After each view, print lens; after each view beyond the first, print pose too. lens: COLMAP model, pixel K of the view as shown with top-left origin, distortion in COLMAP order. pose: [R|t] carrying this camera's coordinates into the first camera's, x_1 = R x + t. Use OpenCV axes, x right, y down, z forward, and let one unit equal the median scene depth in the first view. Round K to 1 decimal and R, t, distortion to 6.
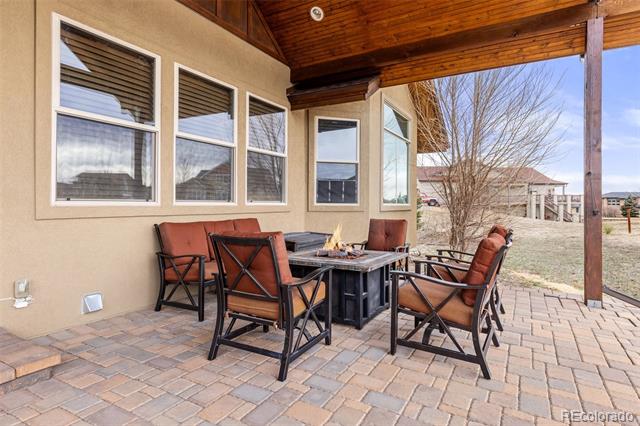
lens RADIAL K [[362.4, 0, 319.4], [0, 362.4, 204.7], [0, 0, 1]] dist [-0.000995, -0.000474]
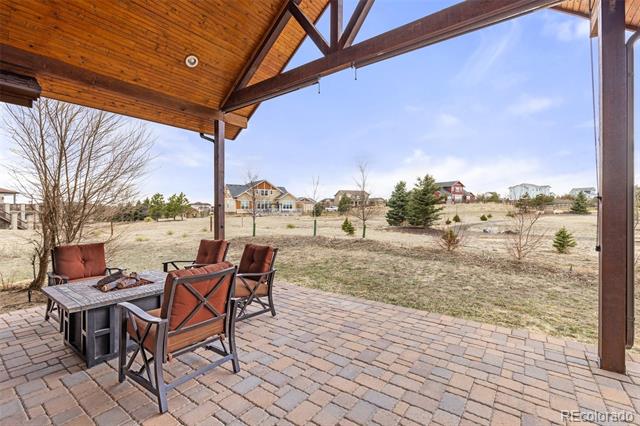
lens RADIAL K [[290.7, 0, 320.0], [0, 290.7, 213.0], [0, 0, 1]] dist [-0.000171, -0.000035]
pose [[0.123500, -0.012287, 0.992268, -0.472030], [0.006152, 0.999914, 0.011616, -0.043875], [-0.992325, 0.004670, 0.123565, 0.241406]]
